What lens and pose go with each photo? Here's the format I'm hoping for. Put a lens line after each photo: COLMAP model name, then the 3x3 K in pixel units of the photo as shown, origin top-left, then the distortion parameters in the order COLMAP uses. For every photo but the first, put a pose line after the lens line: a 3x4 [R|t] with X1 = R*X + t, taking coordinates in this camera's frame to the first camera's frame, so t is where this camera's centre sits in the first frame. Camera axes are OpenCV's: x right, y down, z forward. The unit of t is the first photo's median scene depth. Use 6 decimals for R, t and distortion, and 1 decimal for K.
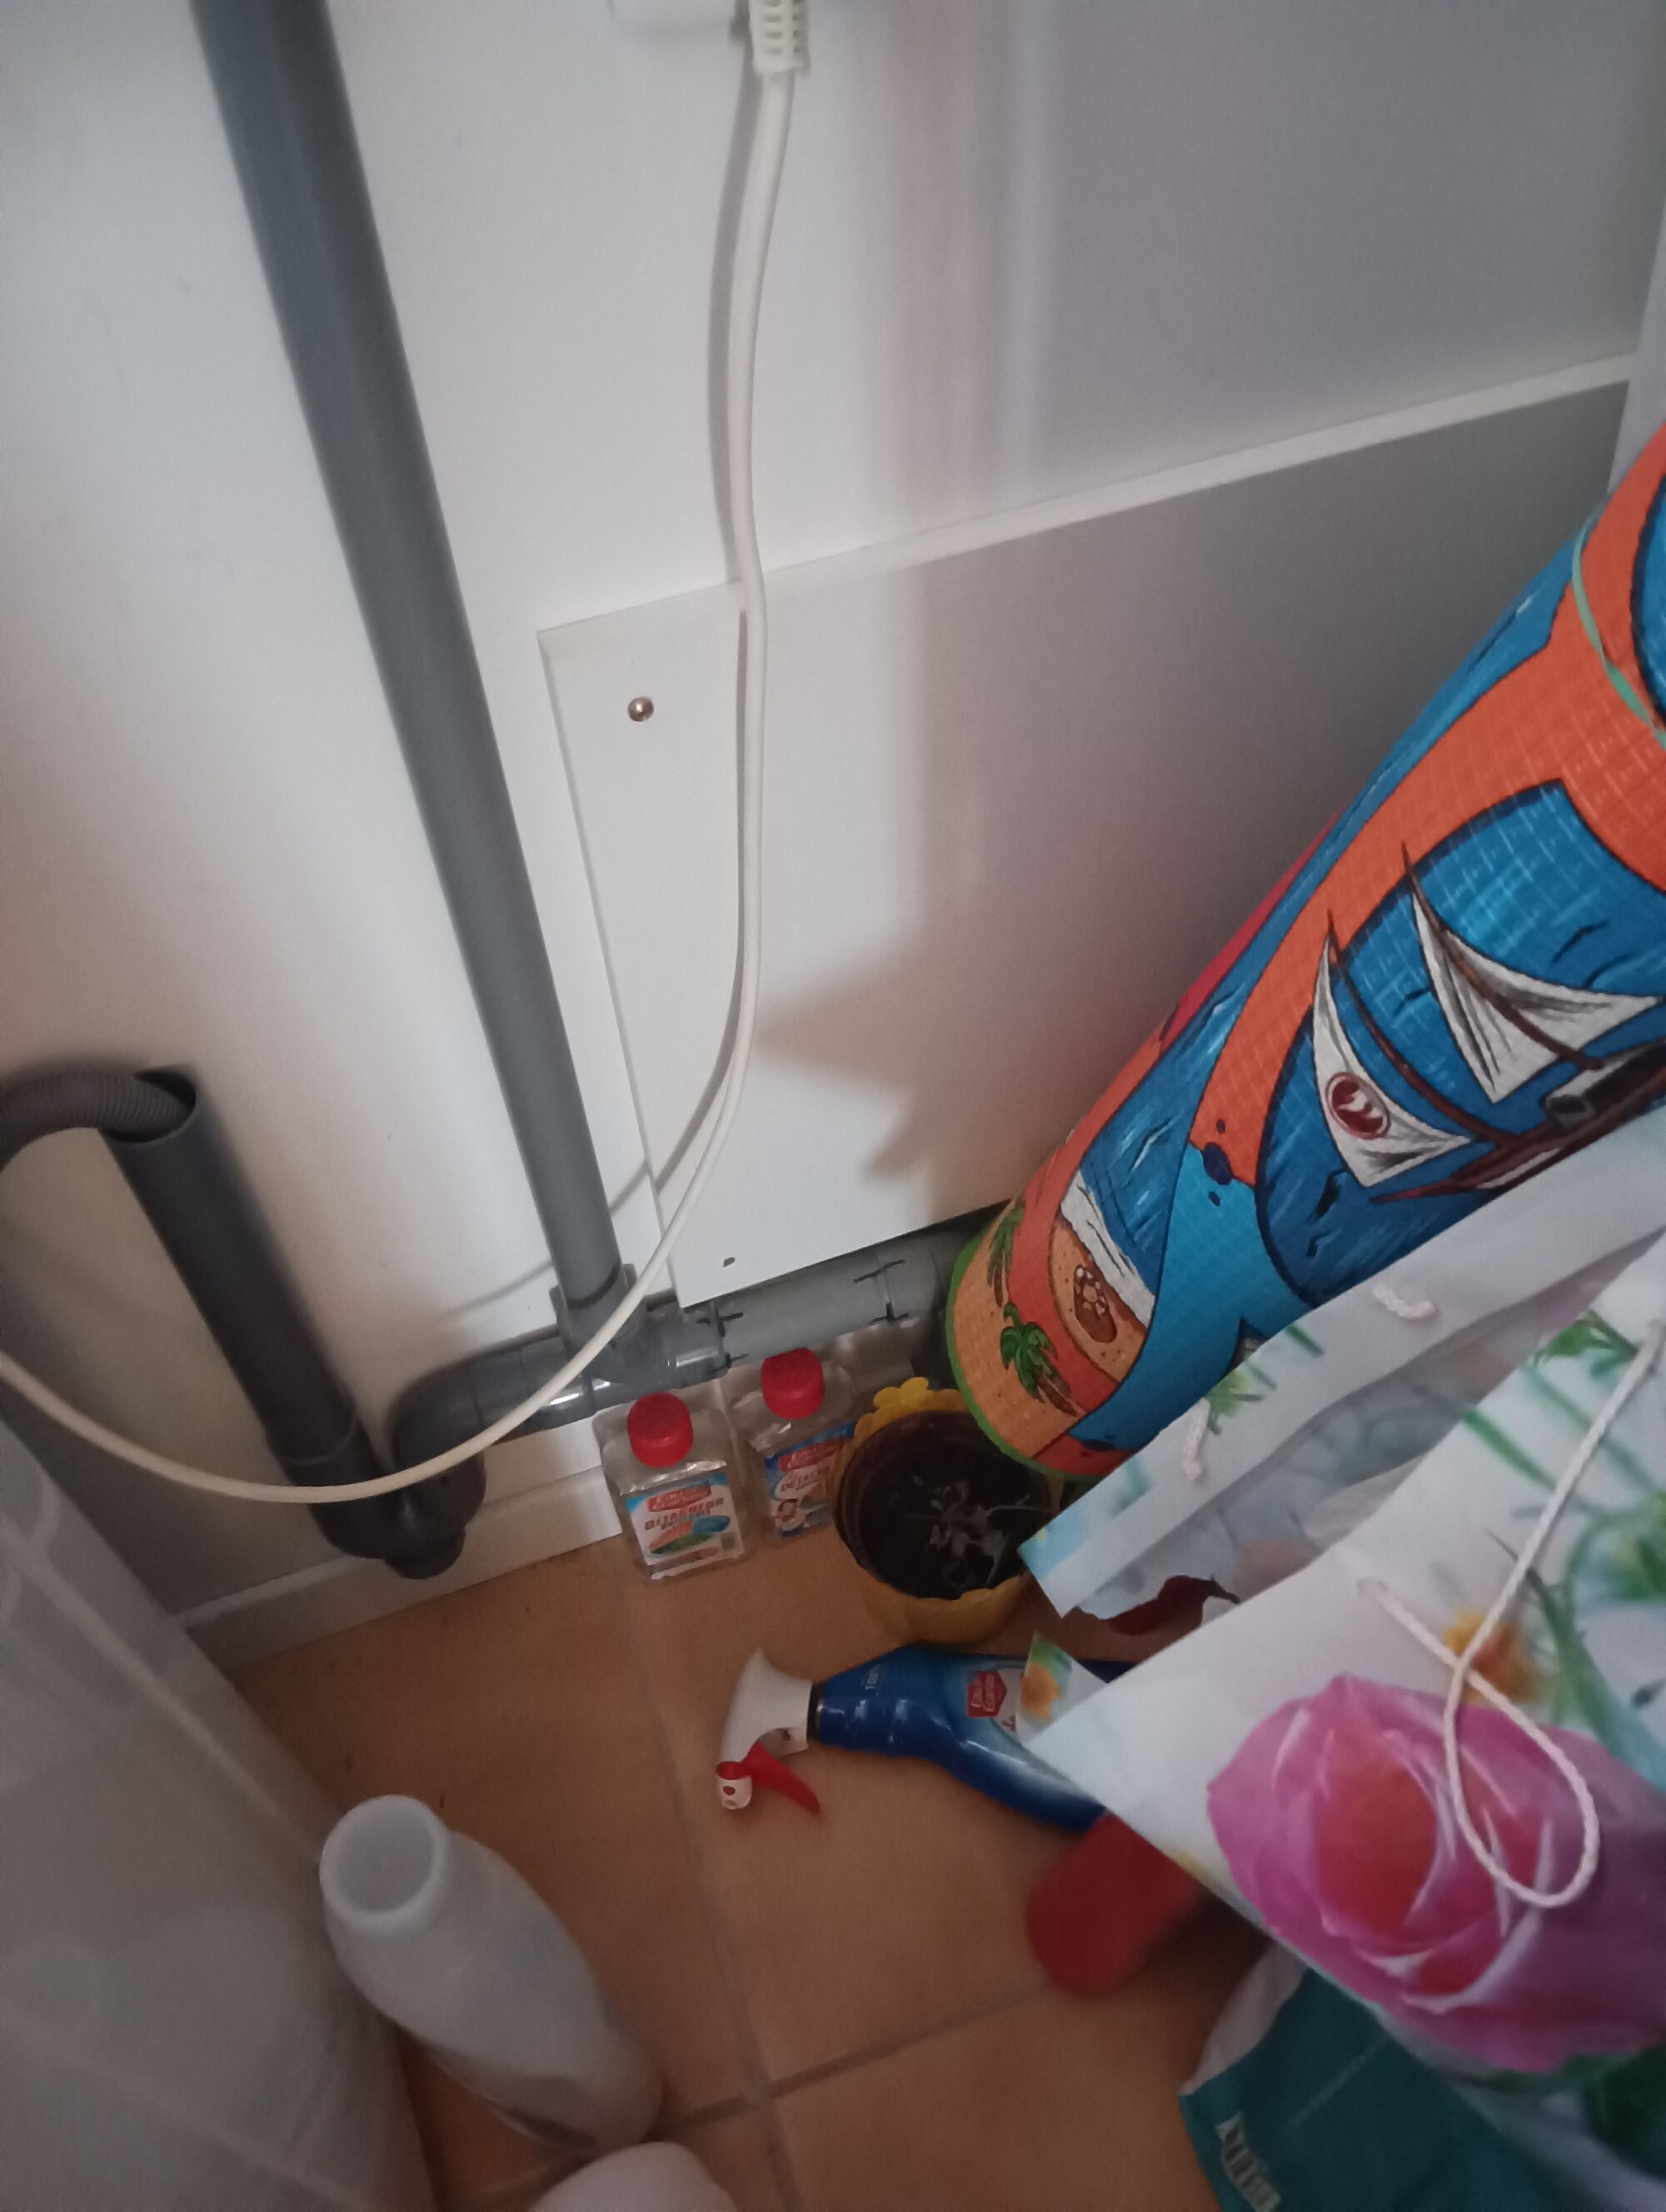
lens RADIAL K [[1780.0, 0, 851.7], [0, 1780.0, 1109.6], [0, 0, 1]] dist [0.052618, -0.141815]
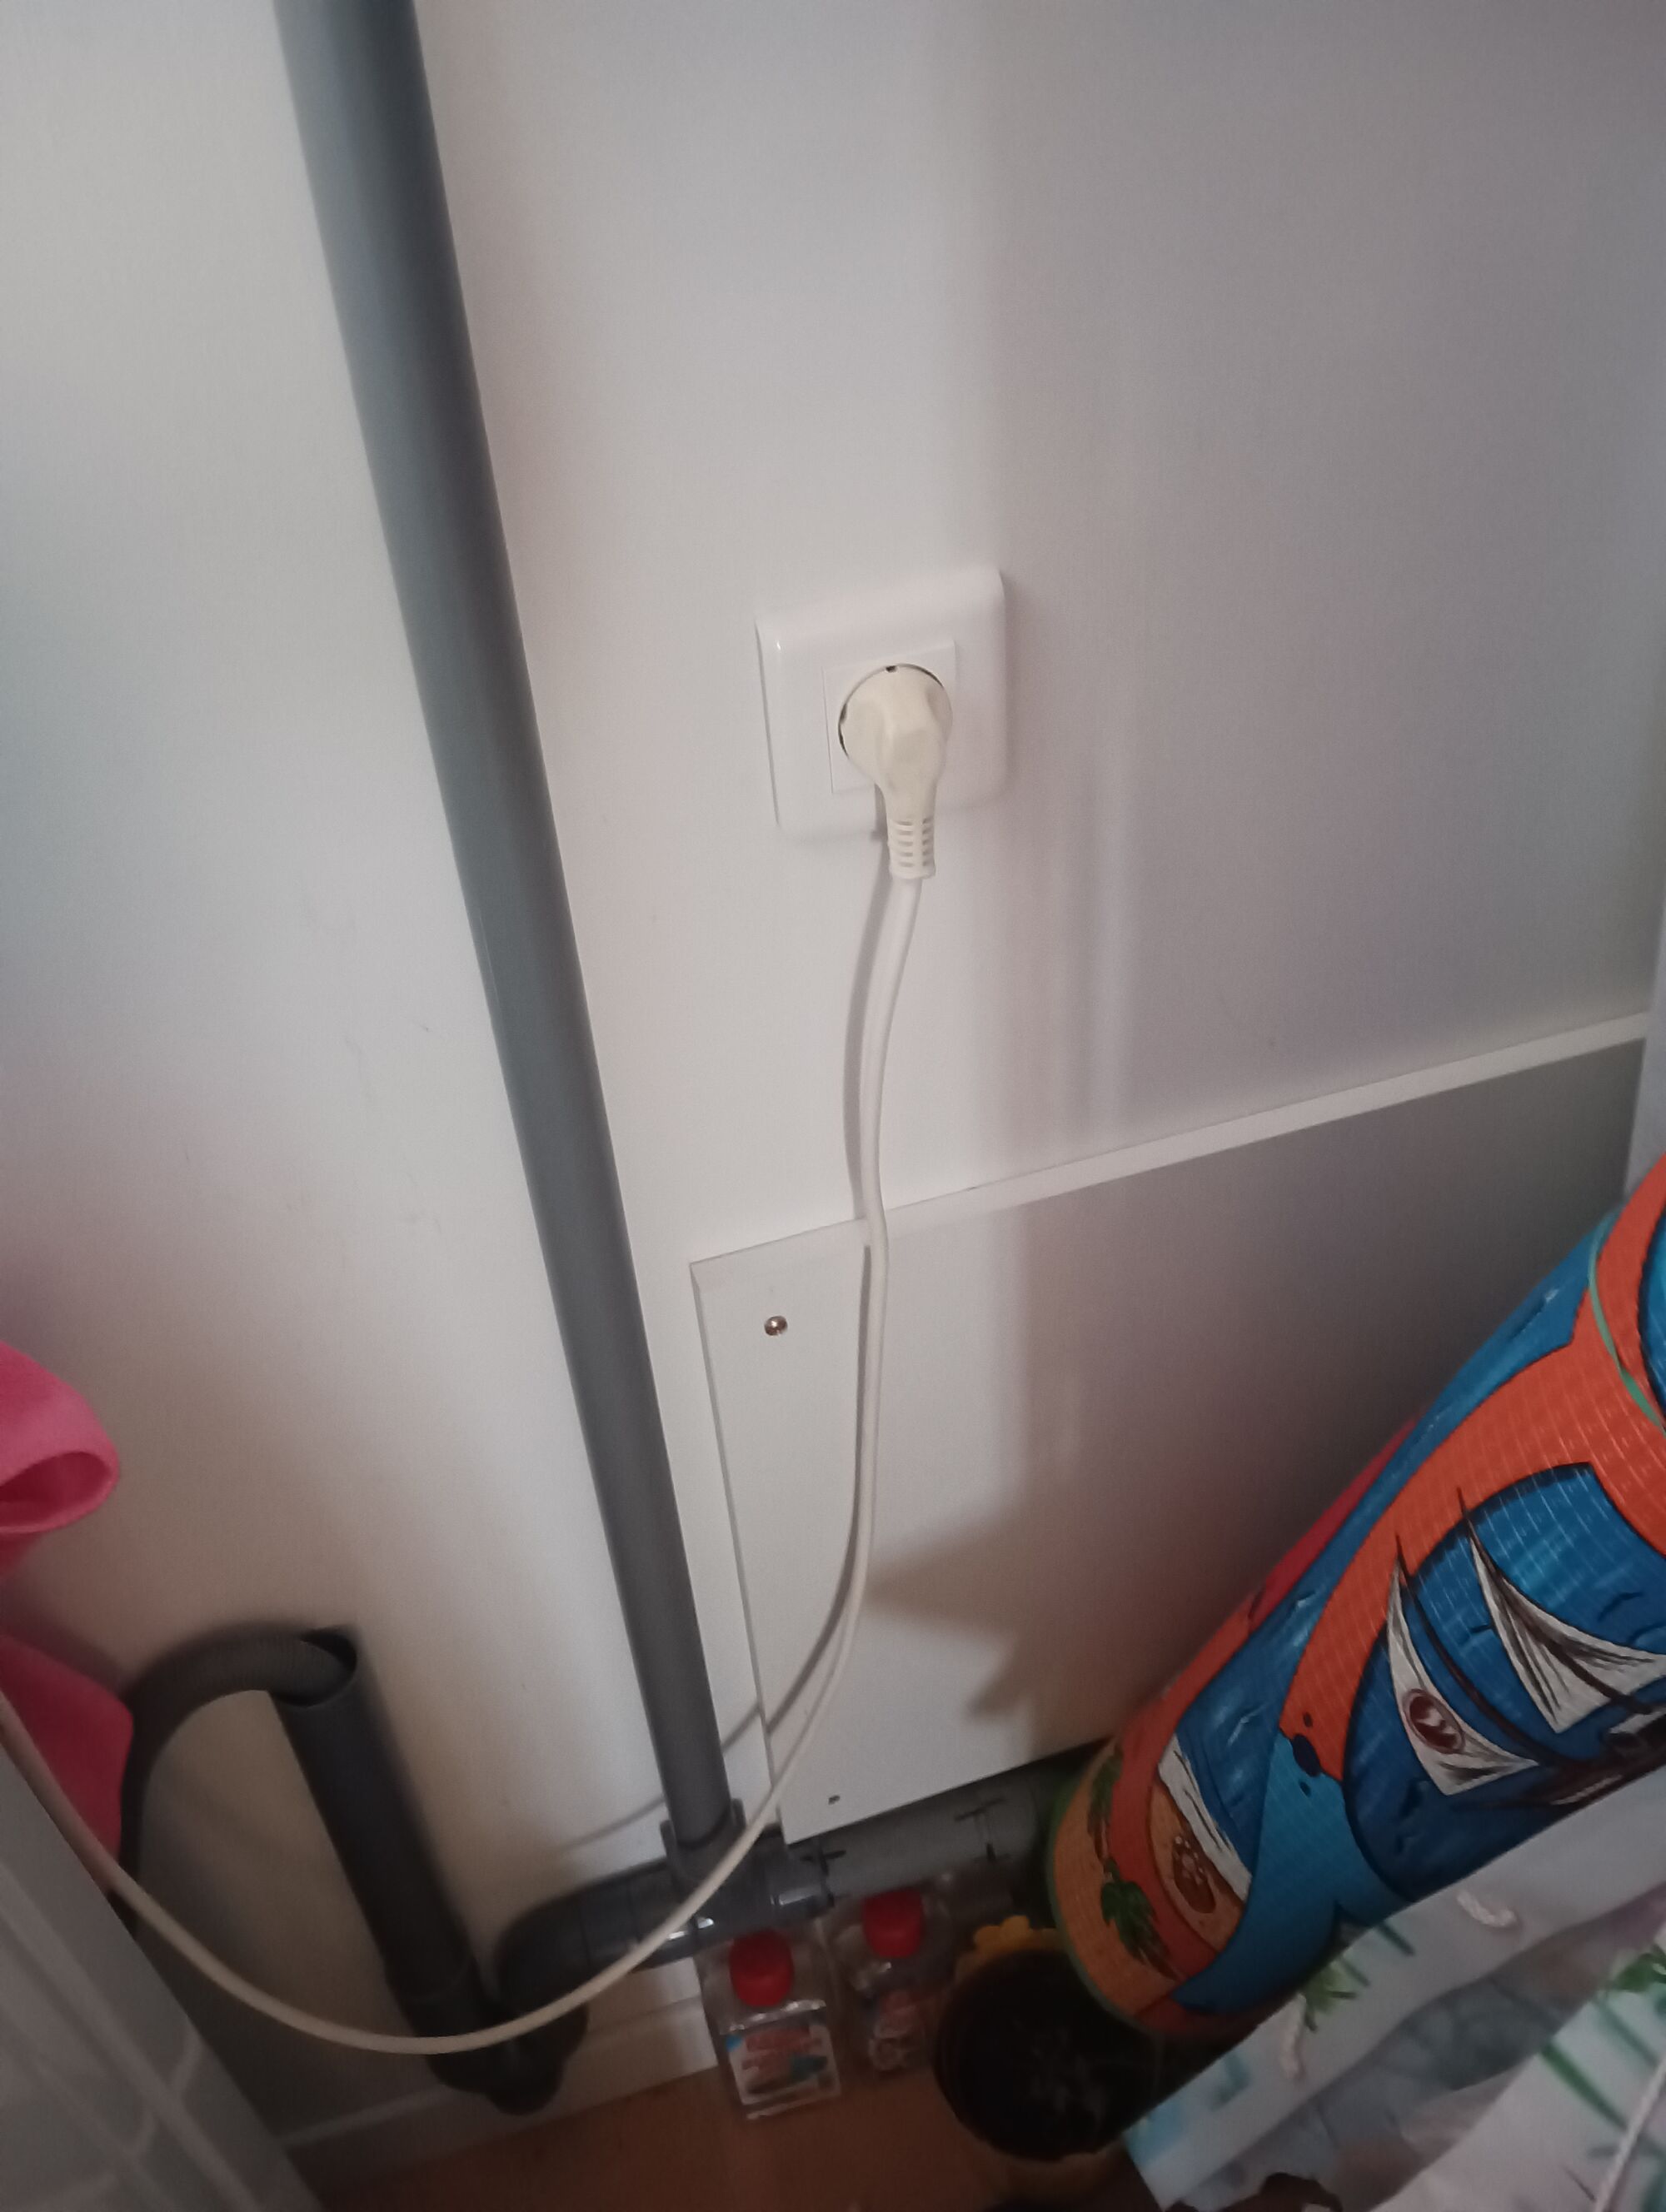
lens RADIAL K [[1780.0, 0, 851.7], [0, 1780.0, 1109.6], [0, 0, 1]] dist [0.052618, -0.141815]
pose [[0.998750, 0.005134, -0.049720, -0.010295], [-0.016052, 0.974964, -0.221783, -0.079981], [0.047336, 0.222304, 0.973828, -0.101561]]
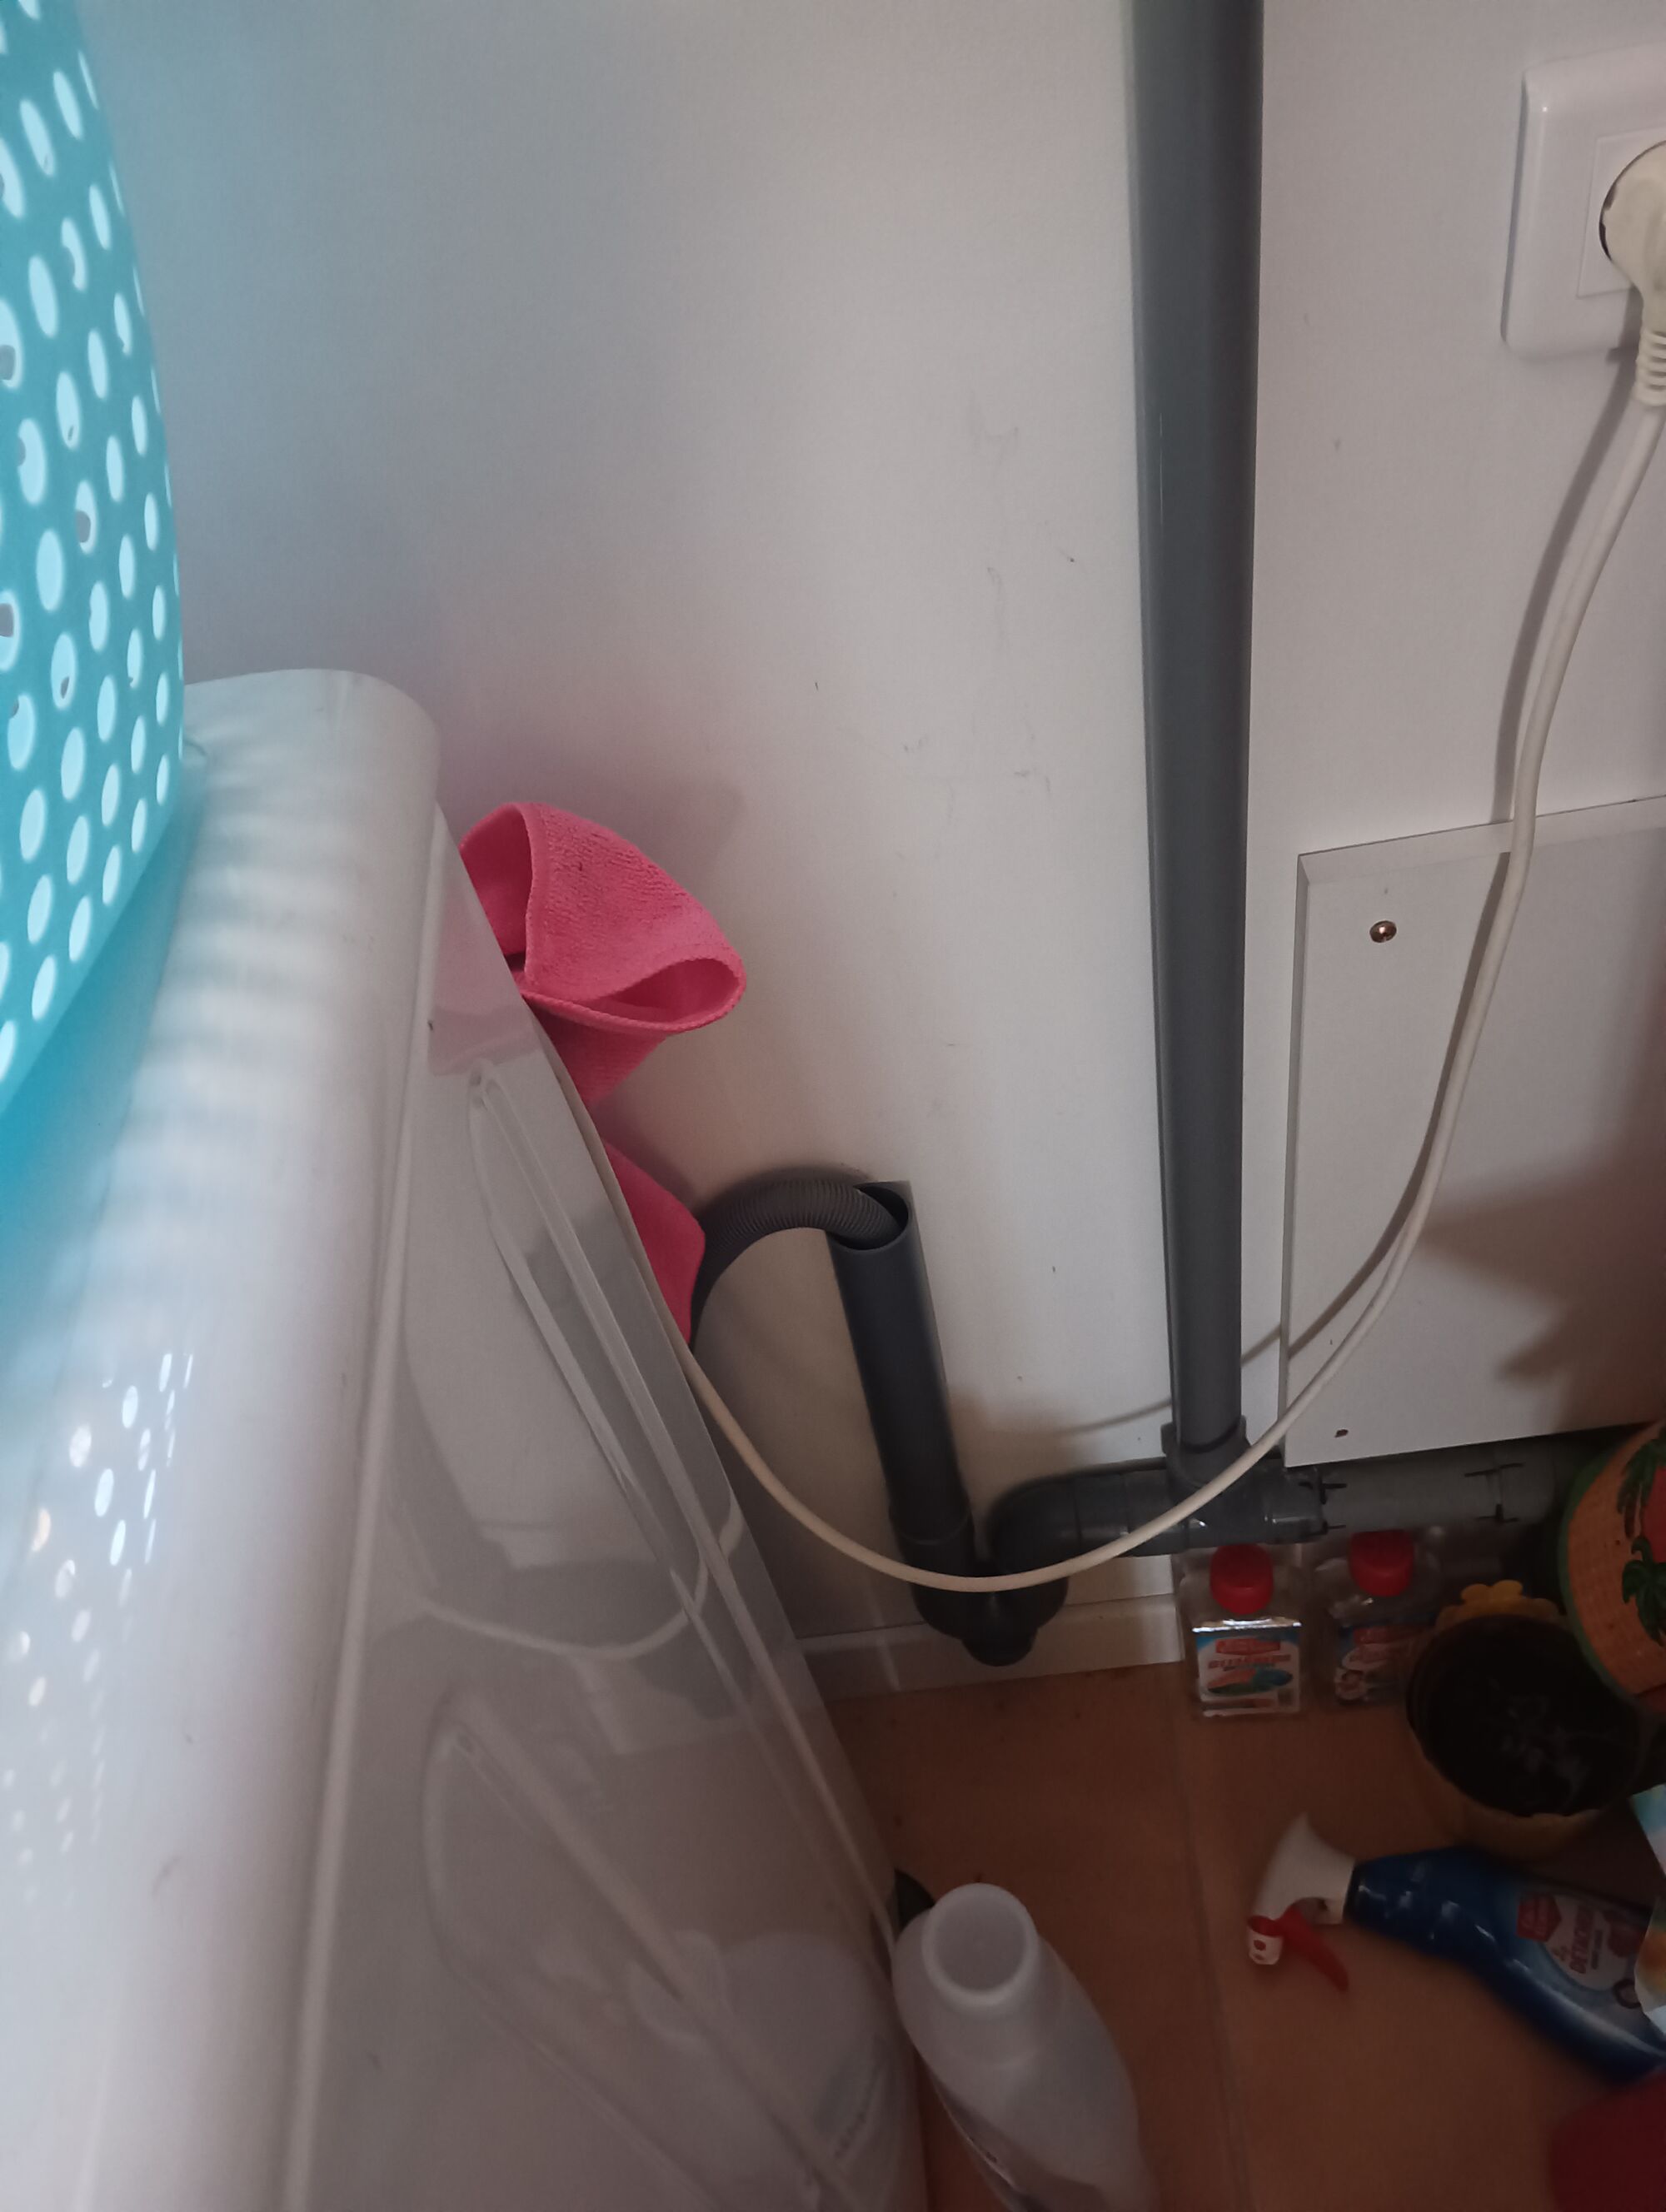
lens RADIAL K [[1780.0, 0, 851.7], [0, 1780.0, 1109.6], [0, 0, 1]] dist [0.052618, -0.141815]
pose [[0.947159, 0.141735, -0.287751, -0.072268], [-0.152864, 0.988110, -0.016460, -0.040532], [0.281996, 0.059577, 0.957564, -0.072417]]
